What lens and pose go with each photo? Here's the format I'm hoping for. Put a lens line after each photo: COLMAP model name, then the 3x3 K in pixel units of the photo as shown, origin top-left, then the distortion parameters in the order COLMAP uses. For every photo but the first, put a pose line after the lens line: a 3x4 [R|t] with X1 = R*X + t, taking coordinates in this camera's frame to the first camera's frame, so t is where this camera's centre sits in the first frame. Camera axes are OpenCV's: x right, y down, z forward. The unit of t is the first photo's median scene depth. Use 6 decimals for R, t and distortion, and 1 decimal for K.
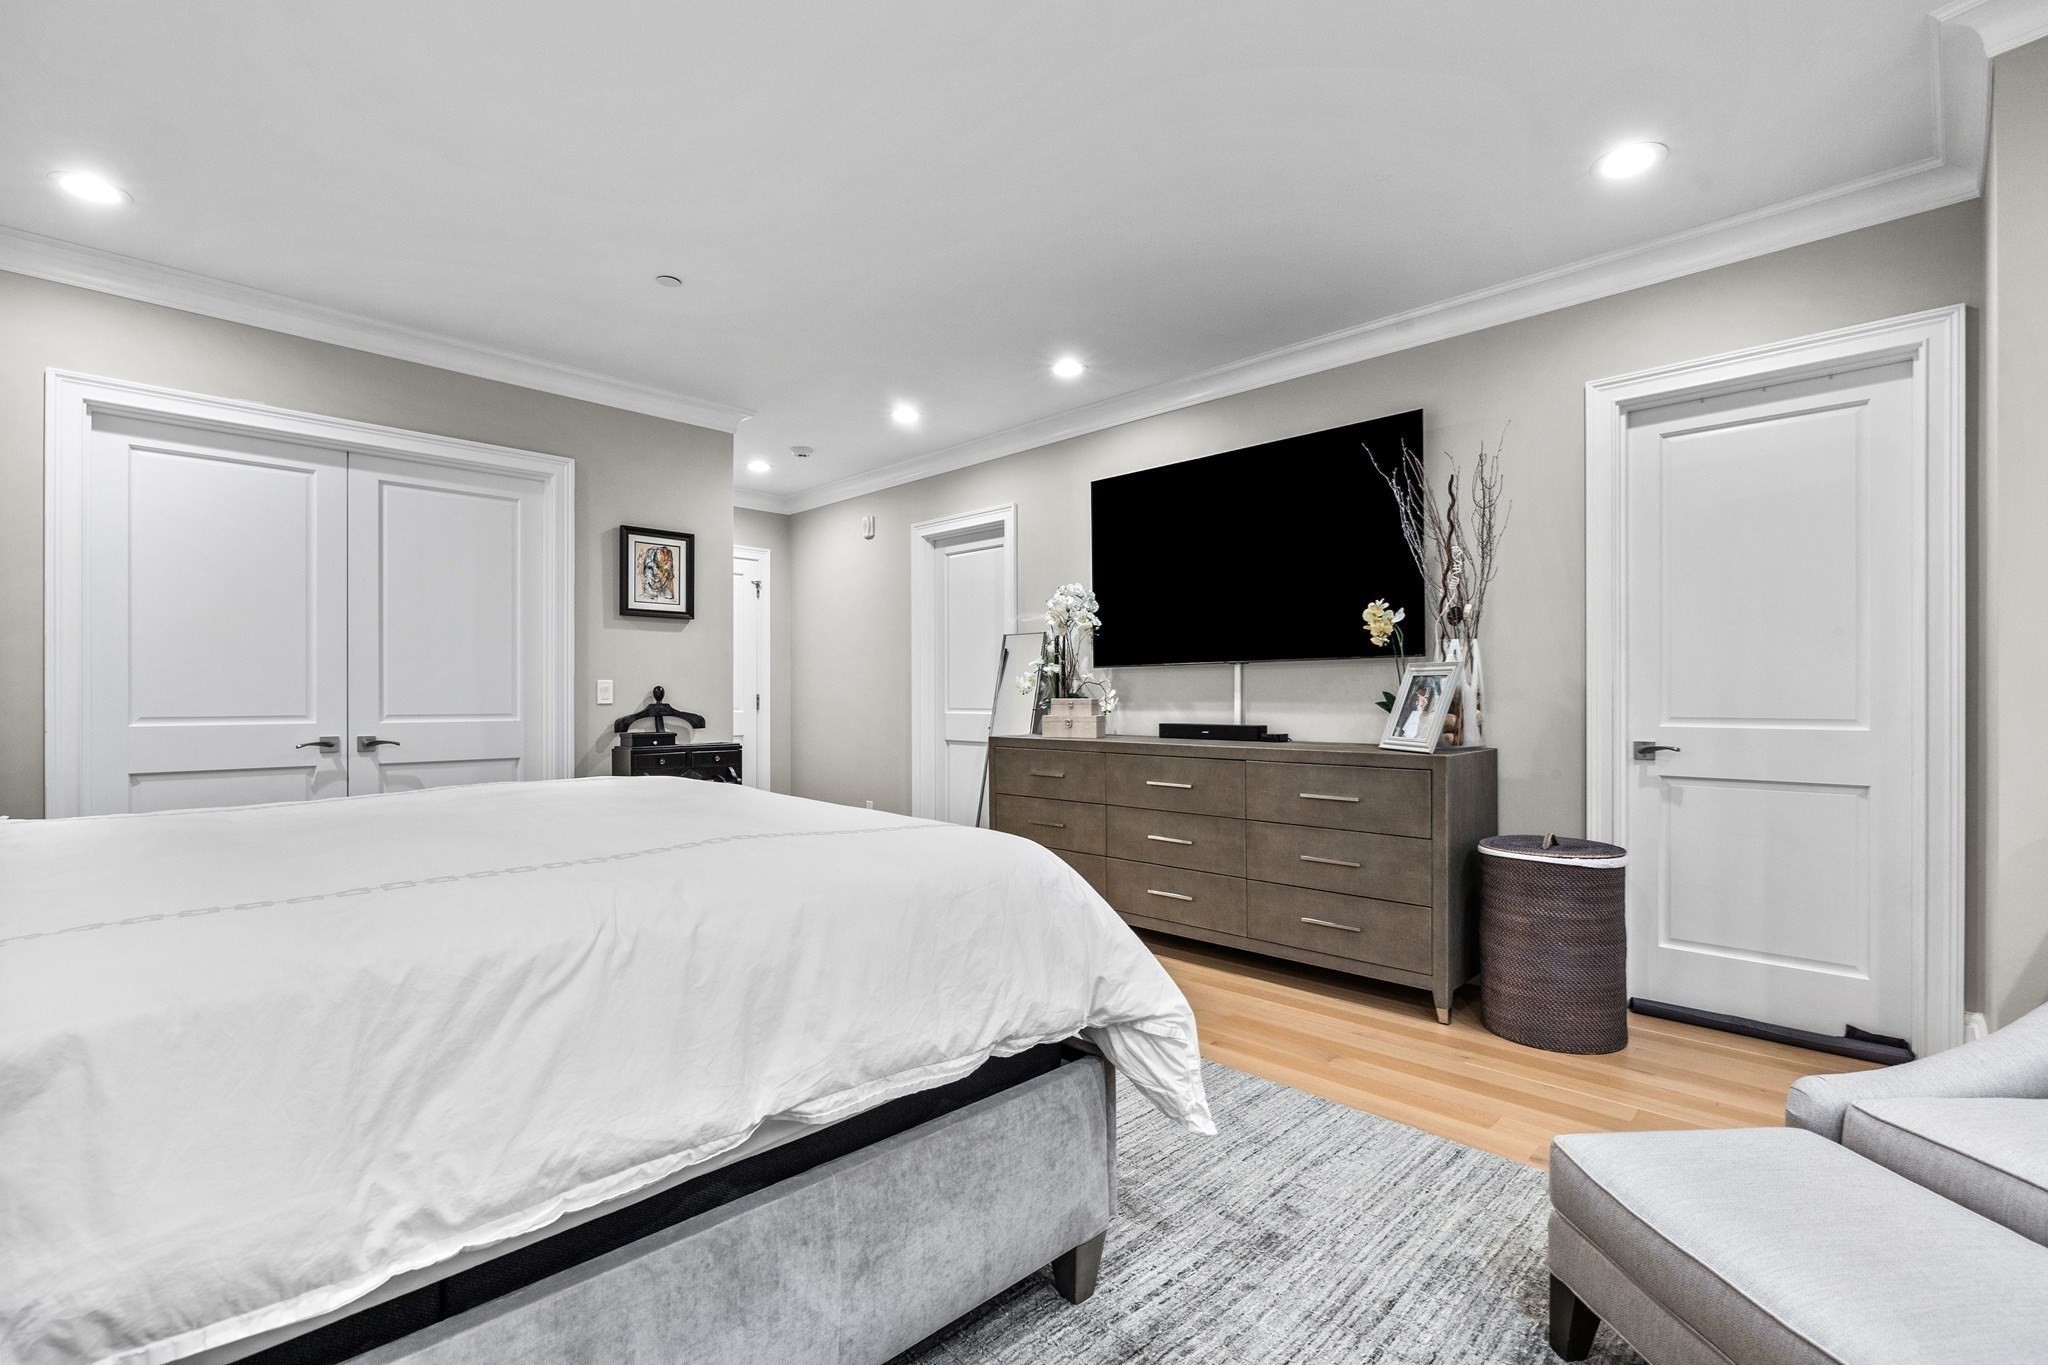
lens RADIAL K [[926.6, 0, 1025.4], [0, 926.6, 697.0], [0, 0, 1]] dist [-0.009031, 0.002074]
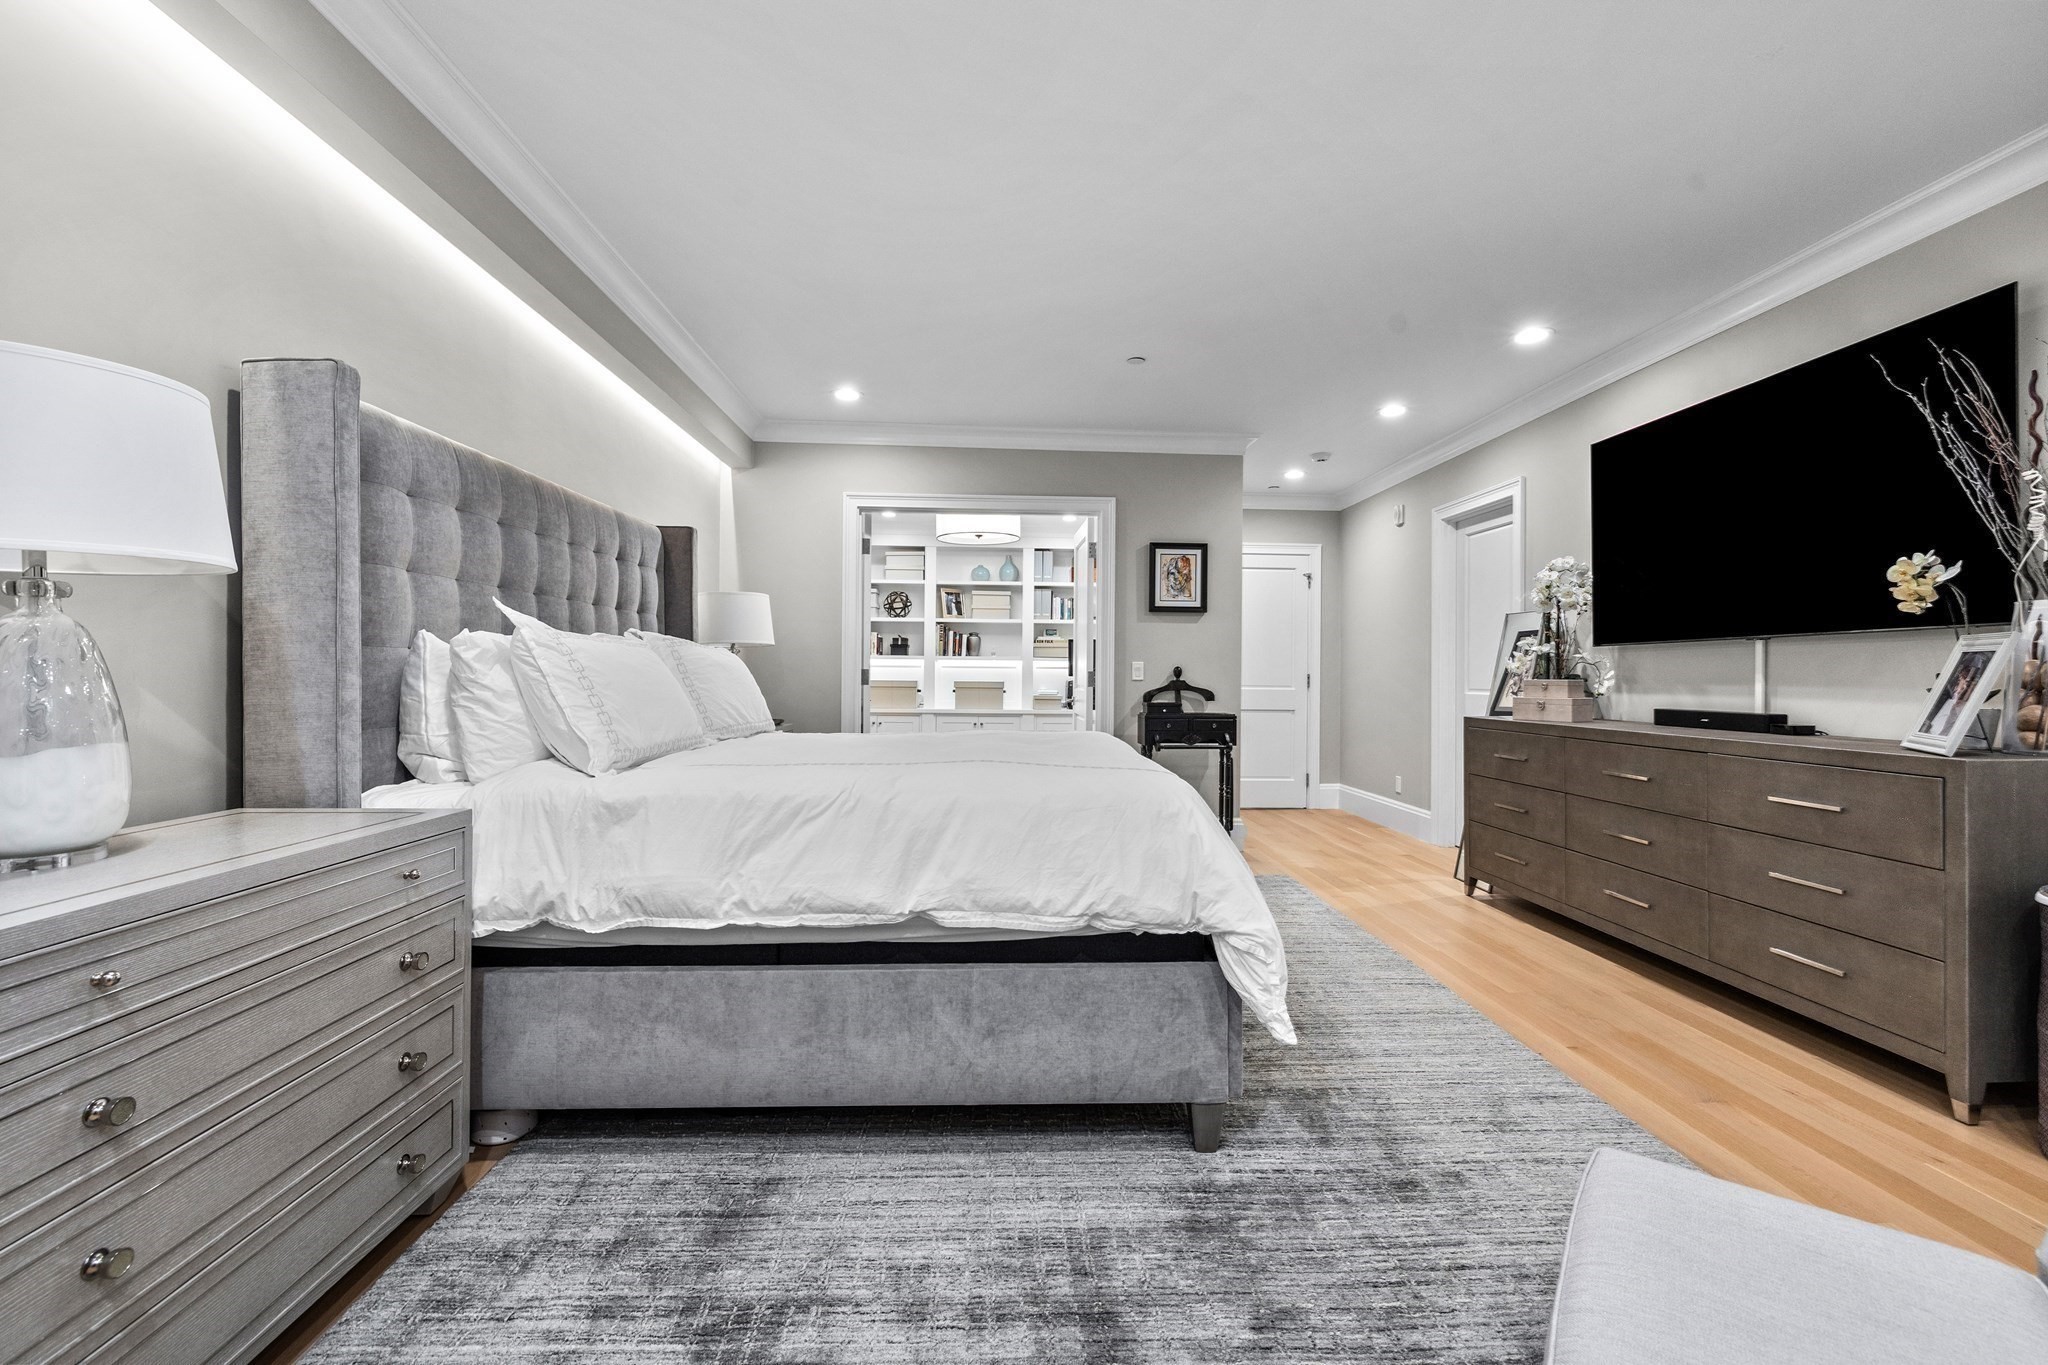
lens RADIAL K [[877.5, 0, 1026.5], [0, 877.5, 668.6], [0, 0, 1]] dist [-0.000647, 0.000026]
pose [[0.733287, 0.001524, -0.679917, 0.356913], [-0.008257, 0.999944, -0.006664, 0.001139], [0.679869, 0.010500, 0.733258, -0.026886]]
